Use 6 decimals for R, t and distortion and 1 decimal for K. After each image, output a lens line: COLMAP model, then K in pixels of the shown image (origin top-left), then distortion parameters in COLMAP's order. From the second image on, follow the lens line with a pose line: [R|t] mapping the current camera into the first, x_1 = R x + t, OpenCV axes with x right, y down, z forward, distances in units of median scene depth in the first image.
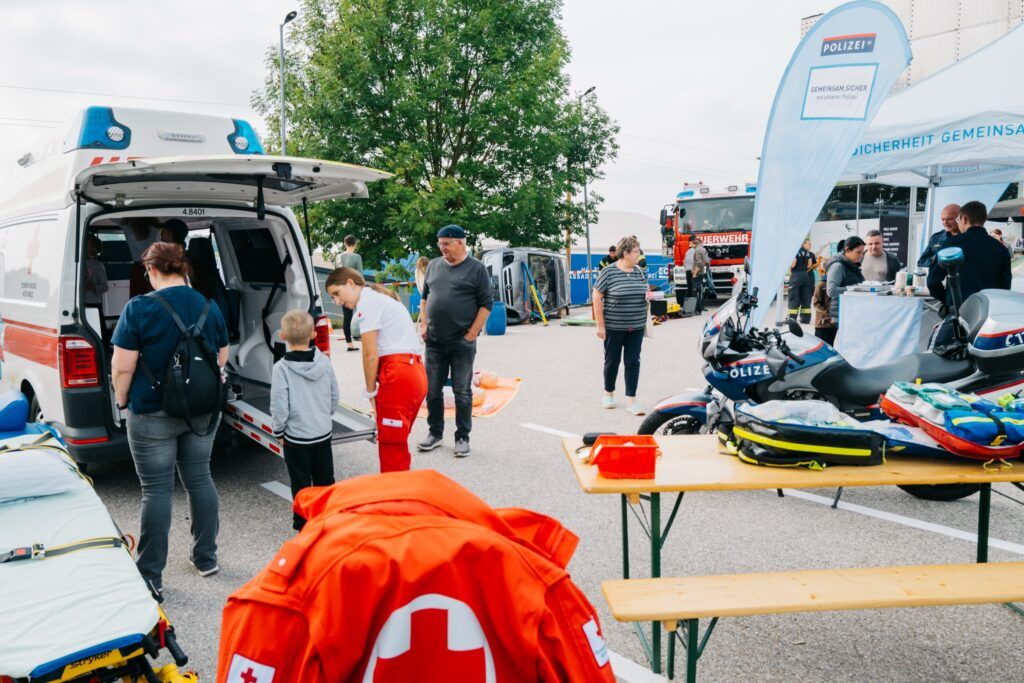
lens RADIAL K [[776.8, 0, 516.3], [0, 776.8, 347.1], [0, 0, 1]] dist [-0.069961, 0.106534]
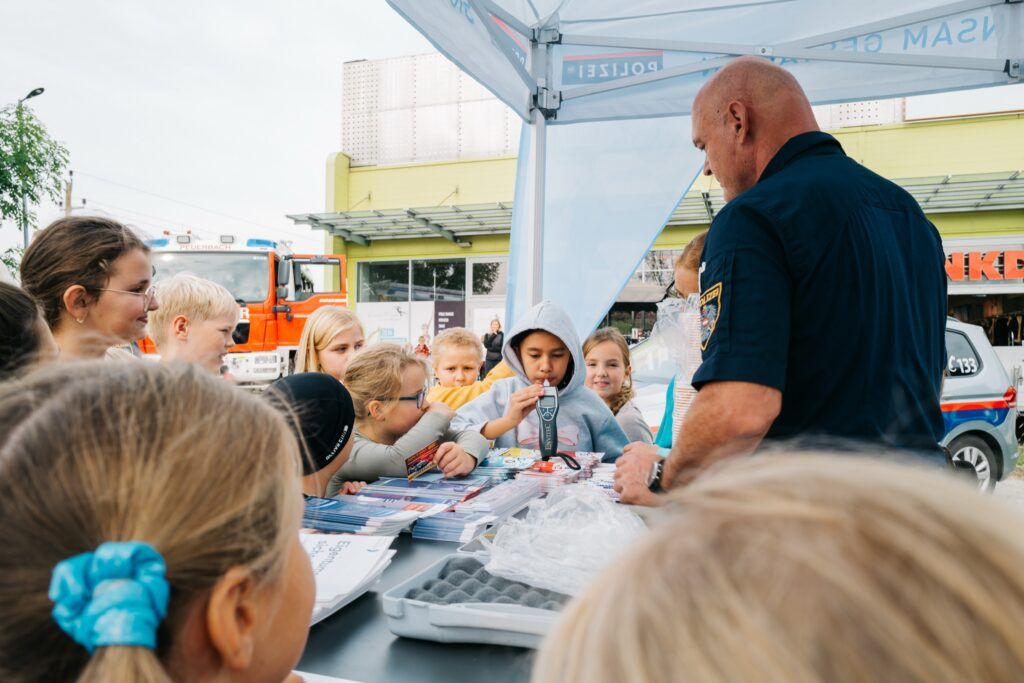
lens RADIAL K [[776.8, 0, 516.3], [0, 776.8, 347.1], [0, 0, 1]] dist [-0.069961, 0.106534]
pose [[0.859128, 0.017329, 0.511468, 0.120840], [0.044029, 0.993218, -0.107607, -0.023656], [-0.509864, 0.114968, 0.852538, 0.244592]]
